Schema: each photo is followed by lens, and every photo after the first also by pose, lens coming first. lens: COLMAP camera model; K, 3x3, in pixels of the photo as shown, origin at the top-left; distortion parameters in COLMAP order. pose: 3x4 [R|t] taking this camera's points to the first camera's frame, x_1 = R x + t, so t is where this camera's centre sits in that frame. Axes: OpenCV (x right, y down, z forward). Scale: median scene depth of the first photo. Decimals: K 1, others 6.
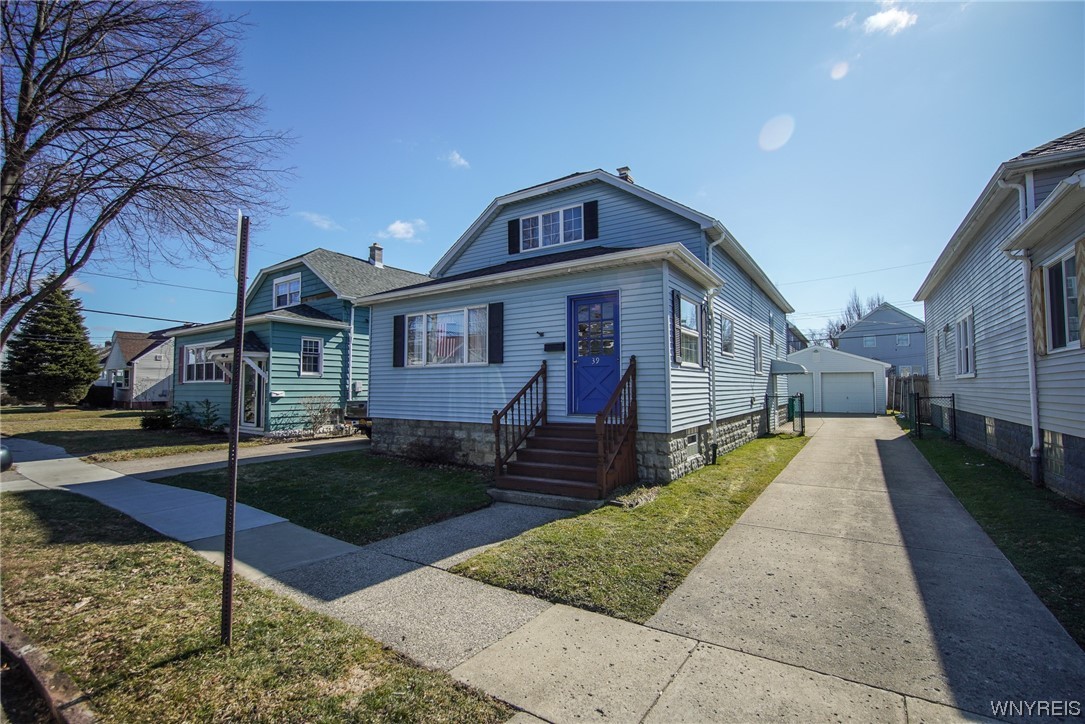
lens RADIAL K [[483.1, 0, 542.5], [0, 483.1, 362.0], [0, 0, 1]] dist [-0.027116, 0.001048]
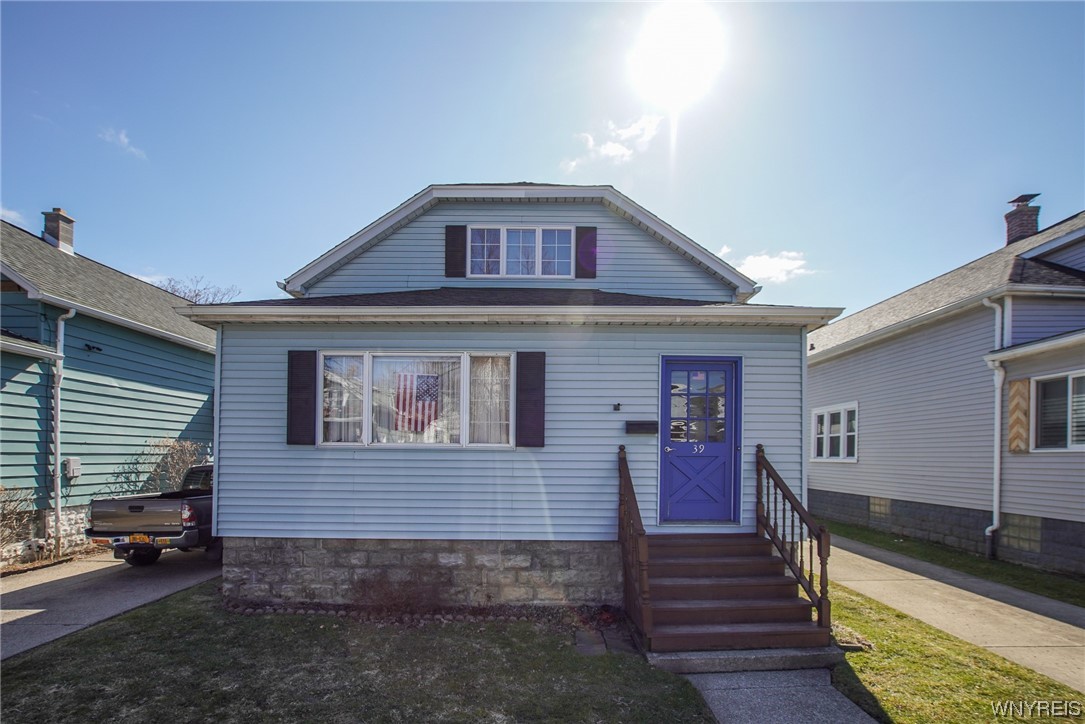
lens RADIAL K [[509.3, 0, 539.9], [0, 509.3, 449.8], [0, 0, 1]] dist [-0.019542, 0.000274]
pose [[0.833923, 0.006928, 0.551837, -0.387913], [-0.037000, 0.998373, 0.043381, -0.019262], [-0.550639, -0.056595, 0.832823, 0.362413]]
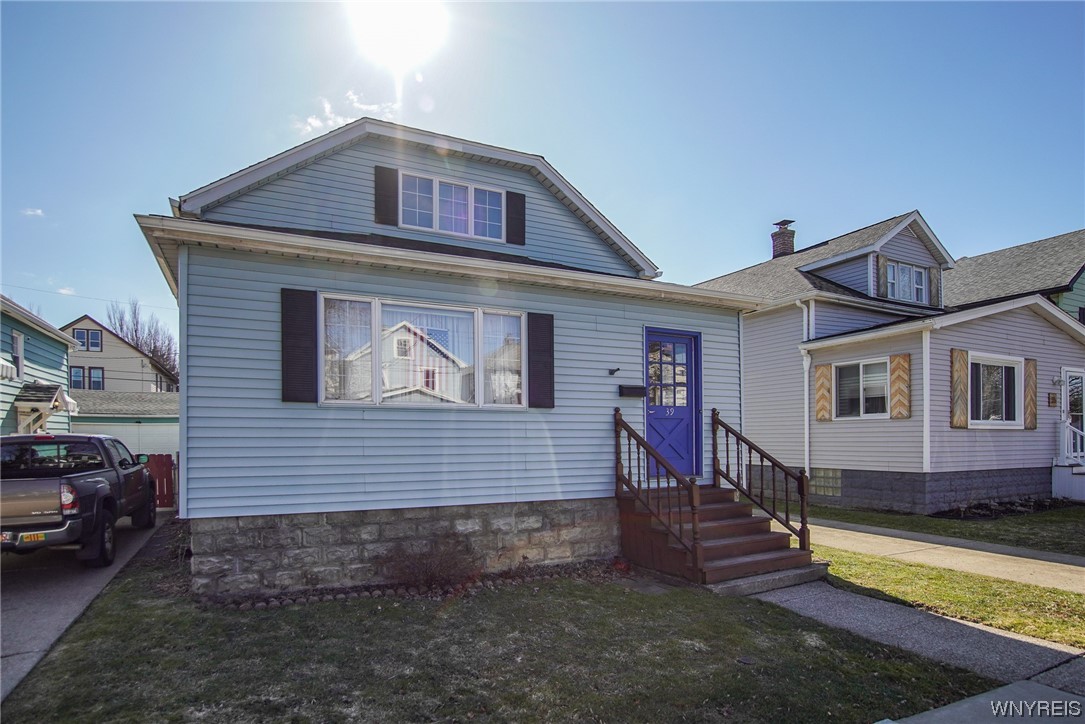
lens RADIAL K [[560.6, 0, 465.9], [0, 560.6, 433.6], [0, 0, 1]] dist [-0.005063, -0.000360]
pose [[0.546193, 0.005194, 0.837643, -0.658203], [-0.046258, 0.998642, 0.023971, 0.020372], [-0.836381, -0.051841, 0.545692, 0.569492]]
